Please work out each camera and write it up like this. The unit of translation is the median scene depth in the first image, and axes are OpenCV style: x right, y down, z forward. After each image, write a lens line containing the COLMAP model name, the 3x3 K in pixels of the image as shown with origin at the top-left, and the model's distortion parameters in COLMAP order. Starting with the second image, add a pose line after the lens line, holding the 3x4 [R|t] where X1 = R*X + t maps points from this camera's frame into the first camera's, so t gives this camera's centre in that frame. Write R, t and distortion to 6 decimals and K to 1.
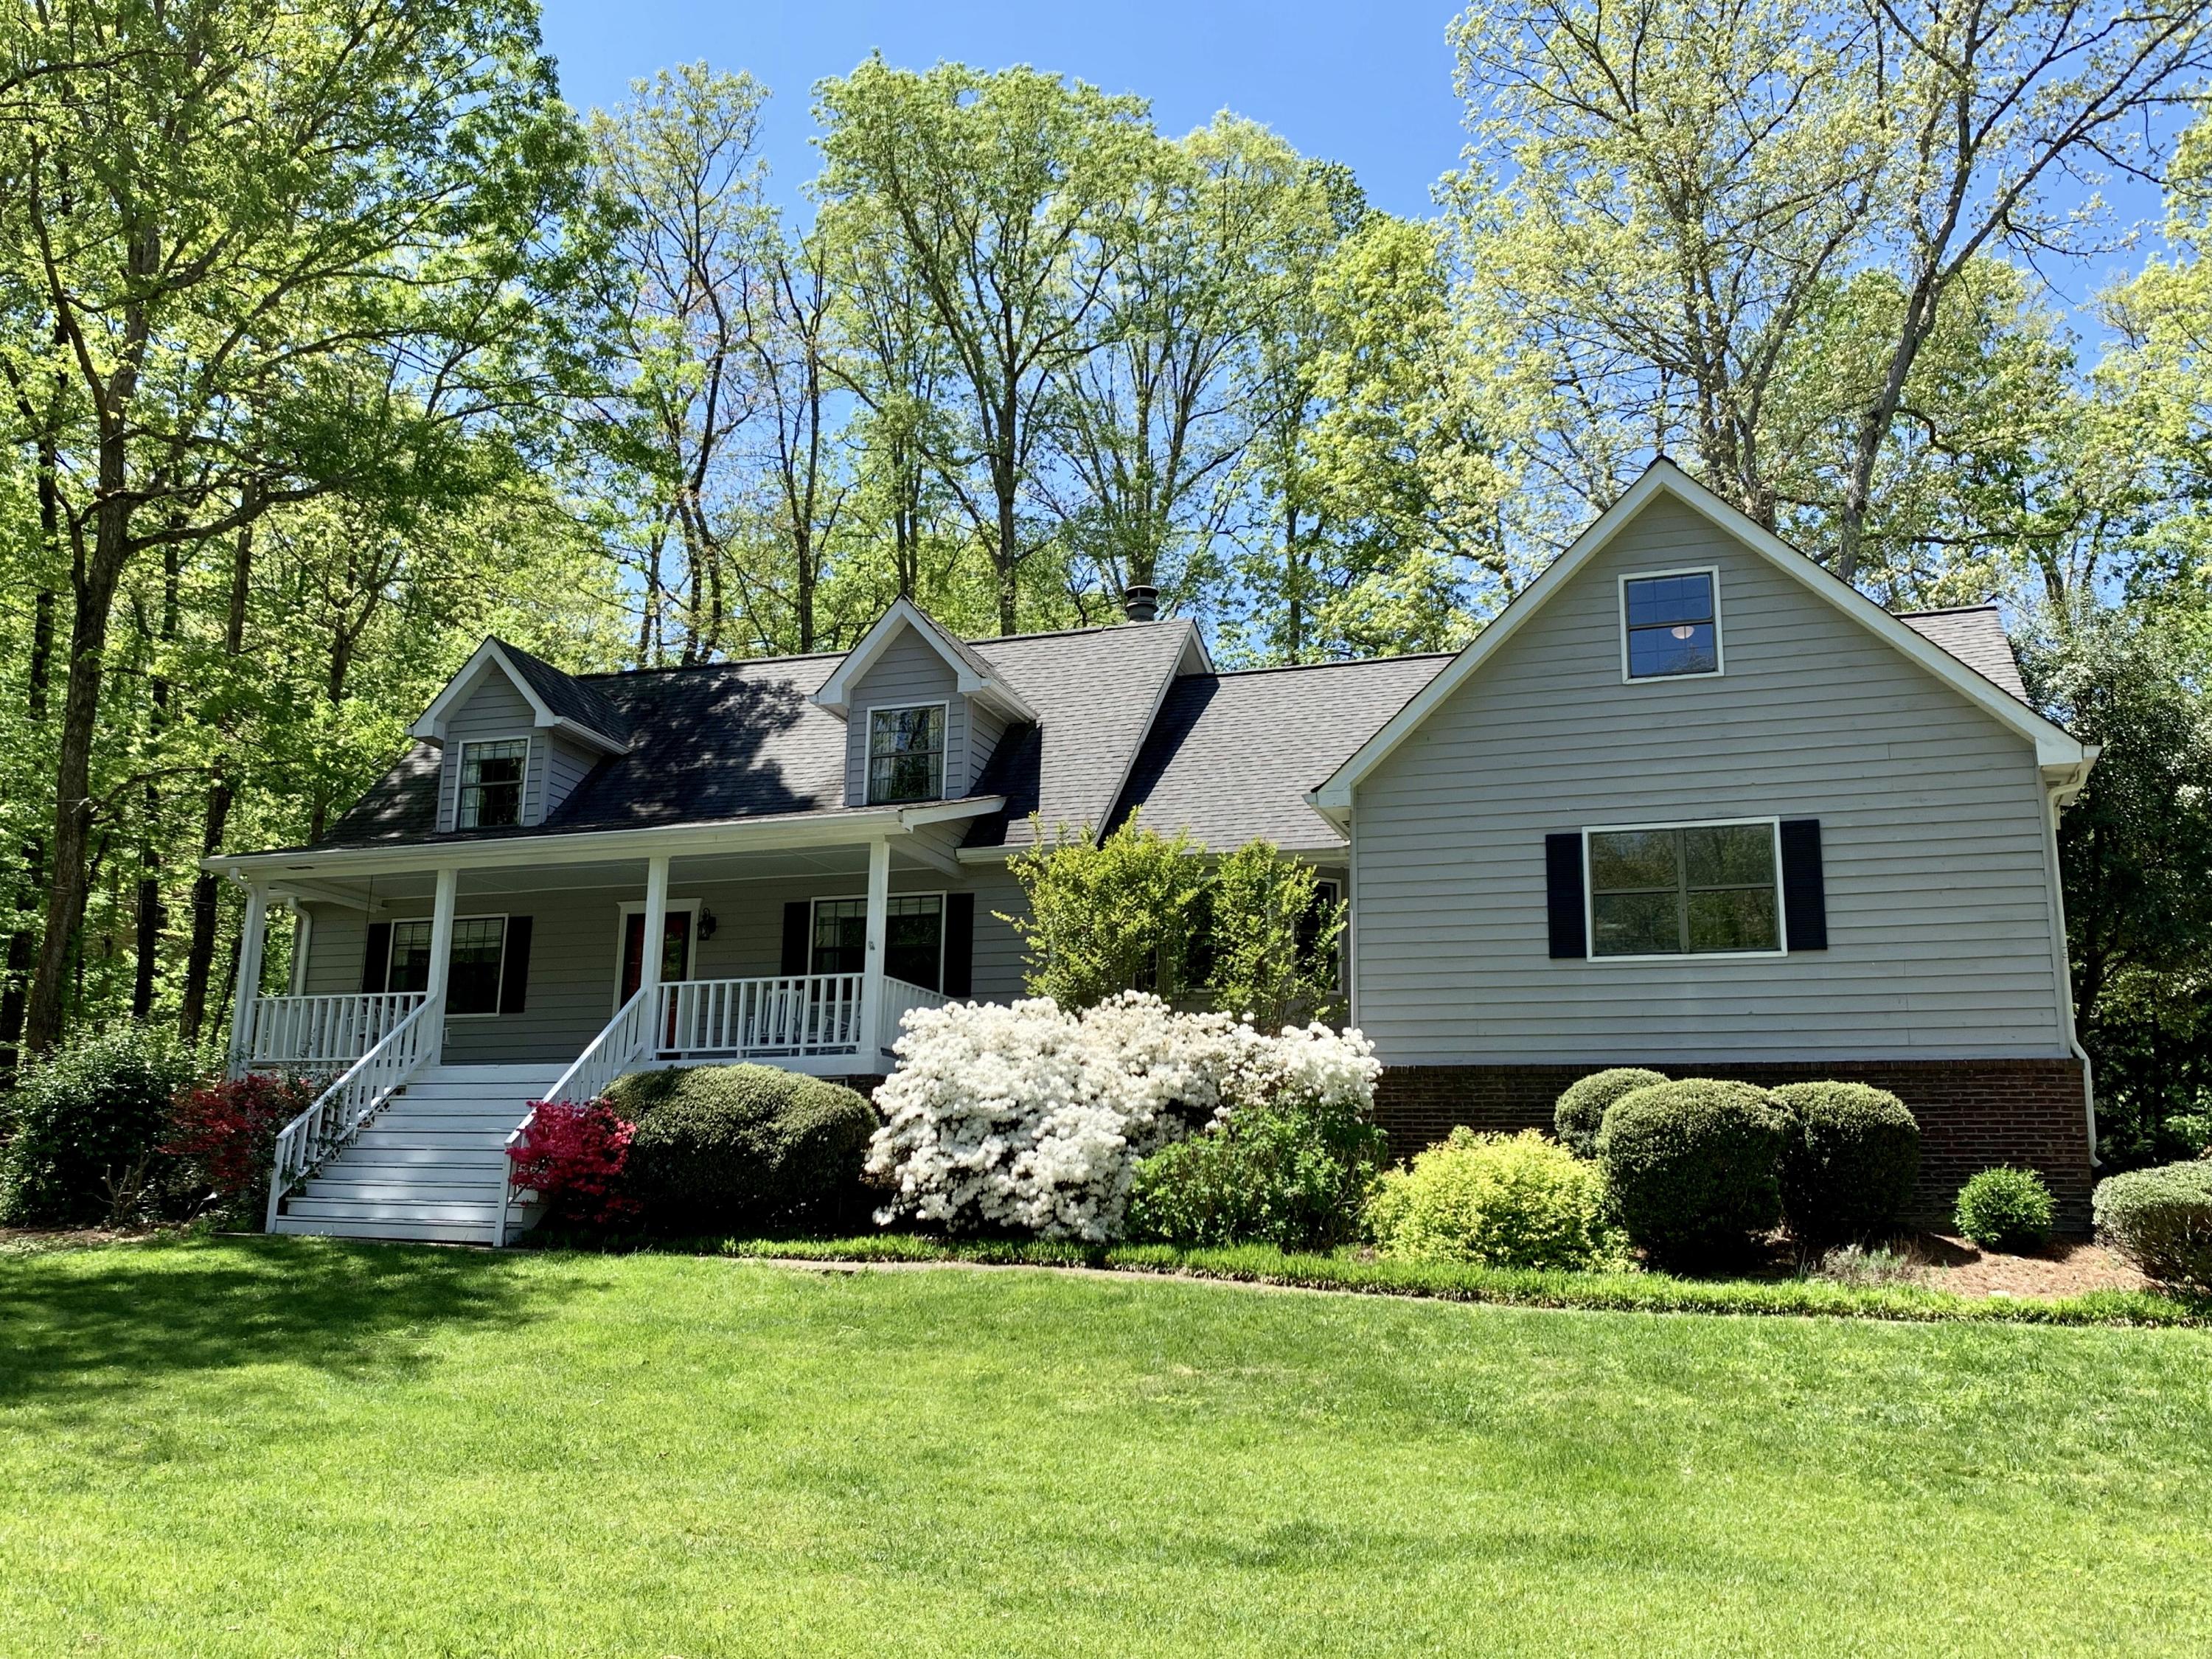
lens RADIAL K [[1870.0, 0, 1106.0], [0, 1870.0, 829.5], [0, 0, 1]] dist [0.006830, 0.001589]
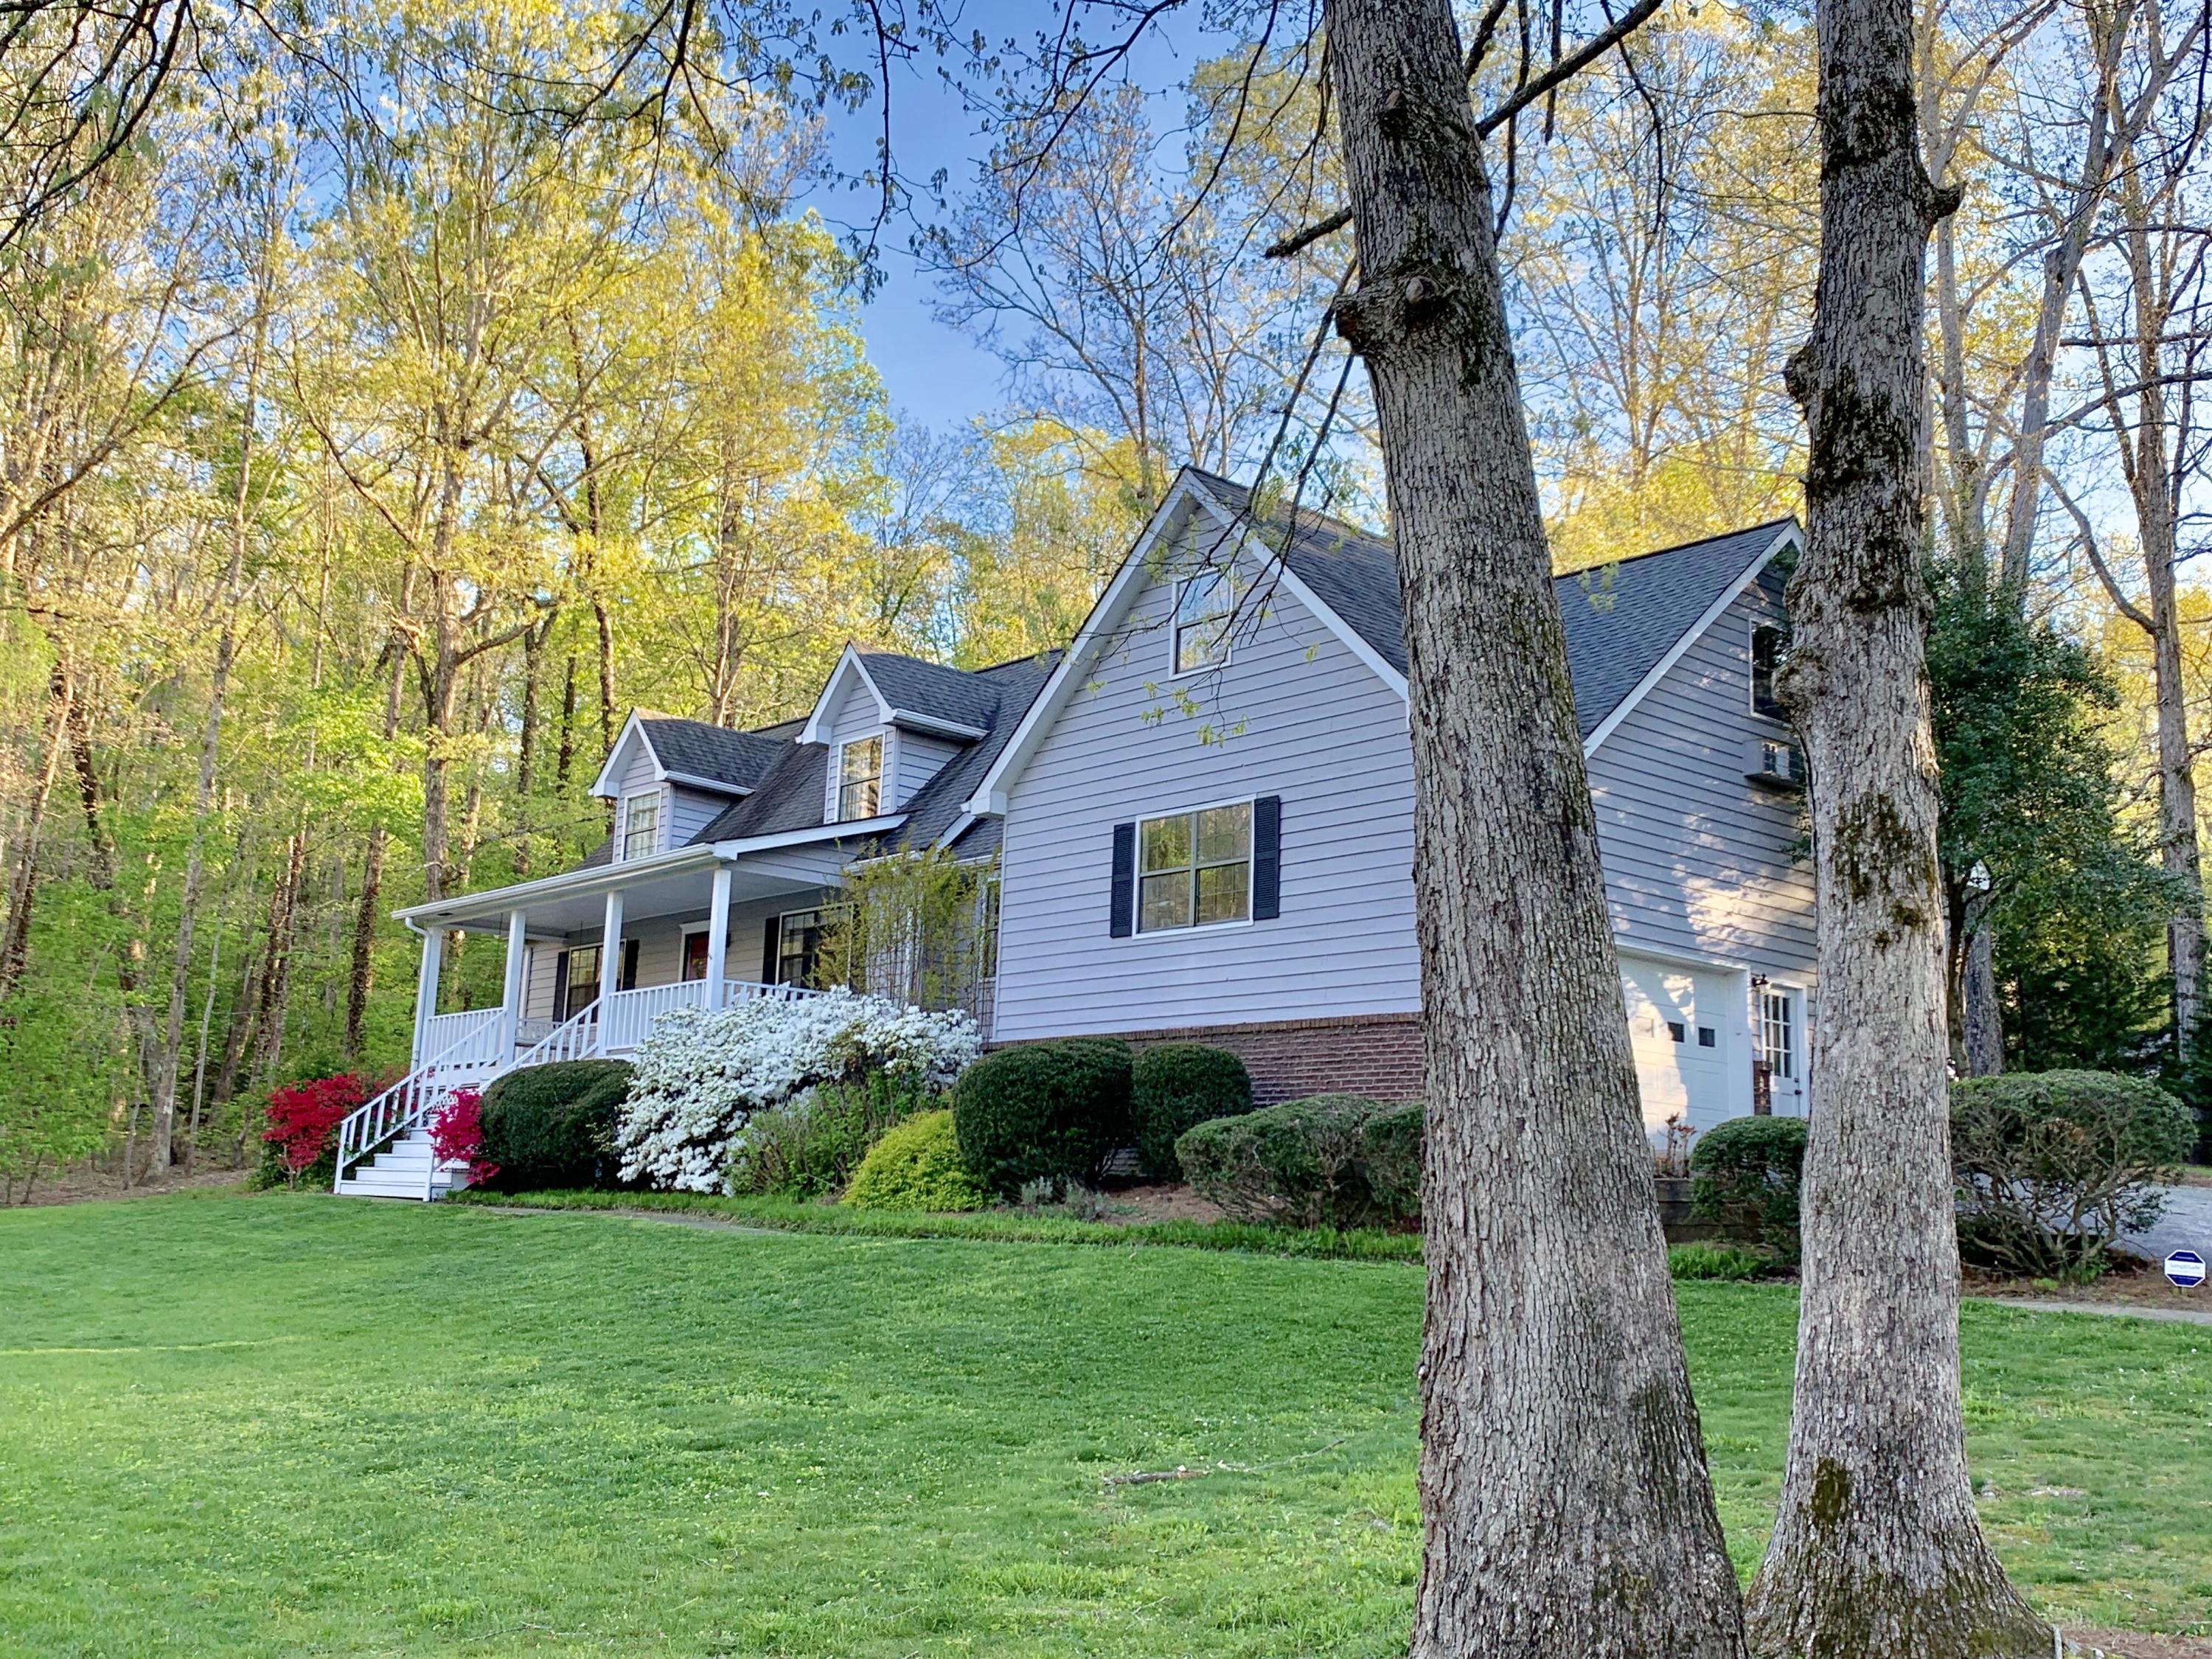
lens RADIAL K [[2258.0, 0, 1106.0], [0, 2258.0, 829.5], [0, 0, 1]] dist [0.101052, -0.014784]
pose [[0.861454, -0.082583, -0.501076, 0.911228], [0.097768, 0.995201, 0.004063, -0.000468], [0.498336, -0.052490, 0.865394, -0.155724]]
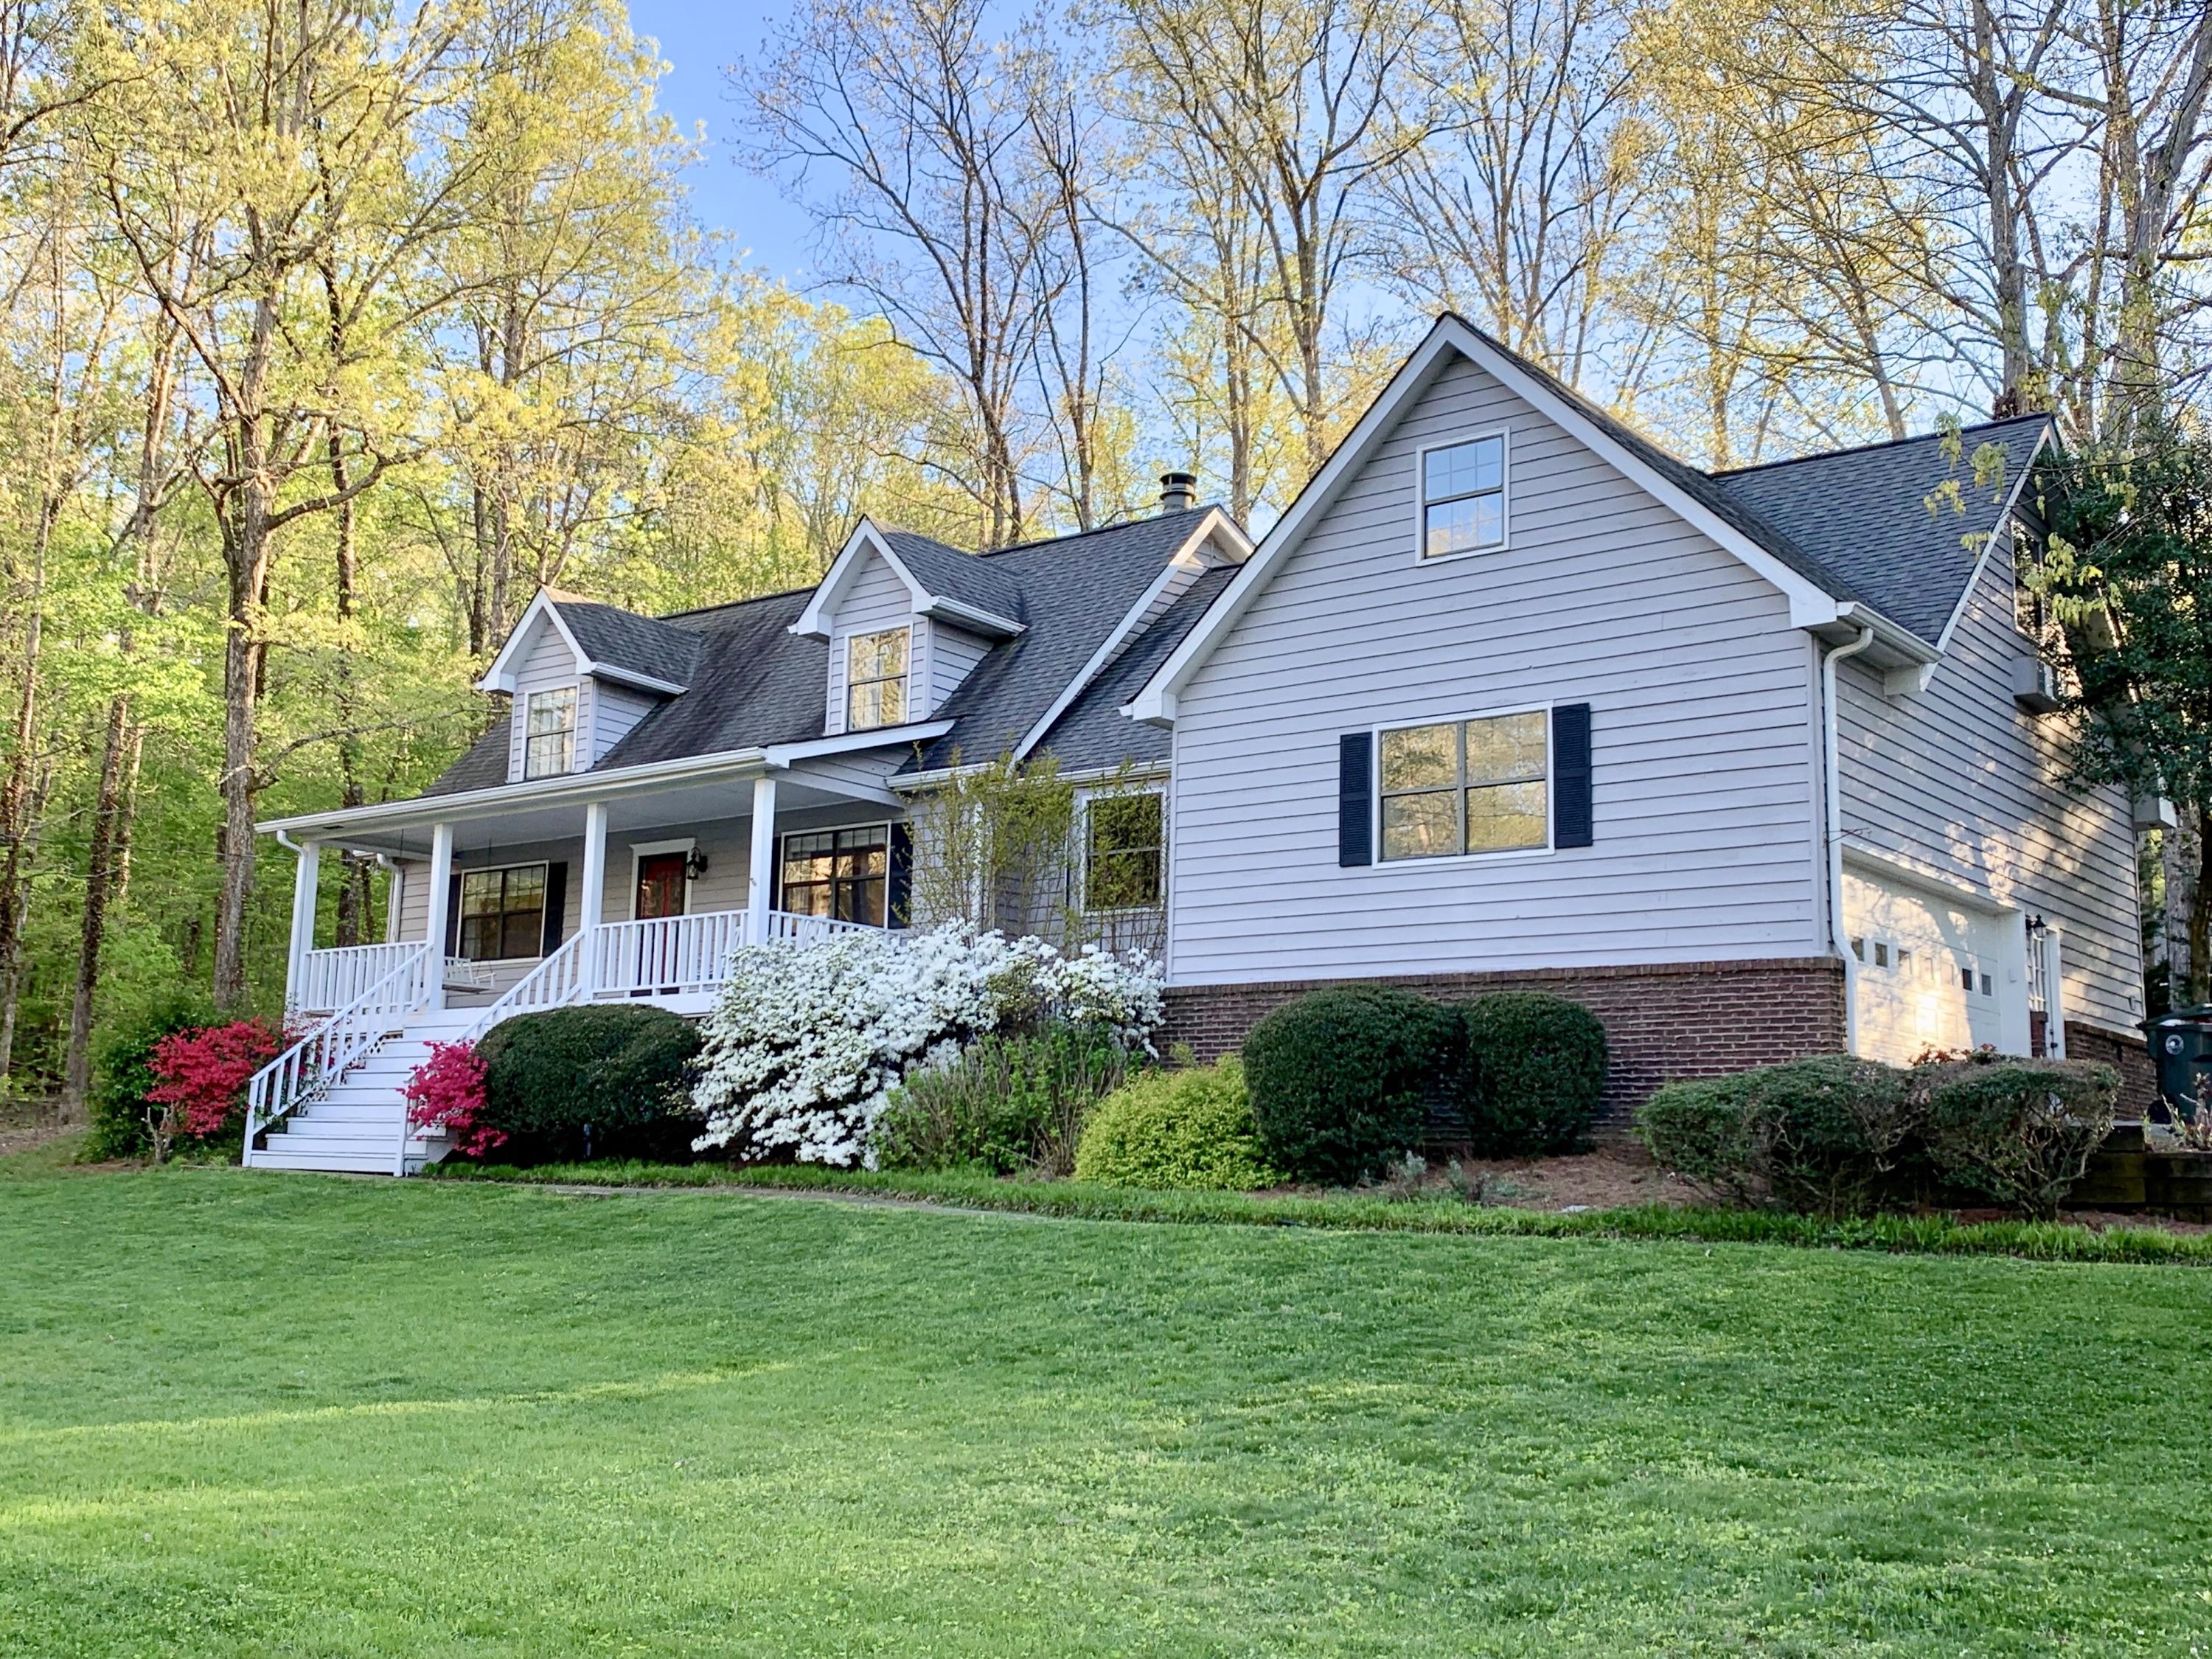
lens RADIAL K [[2366.8, 0, 1106.0], [0, 2366.8, 829.5], [0, 0, 1]] dist [0.117804, -0.000616]
pose [[0.940934, -0.052343, -0.334519, 0.528366], [0.073013, 0.996101, 0.049509, -0.017619], [0.330624, -0.071009, 0.941087, -0.166357]]
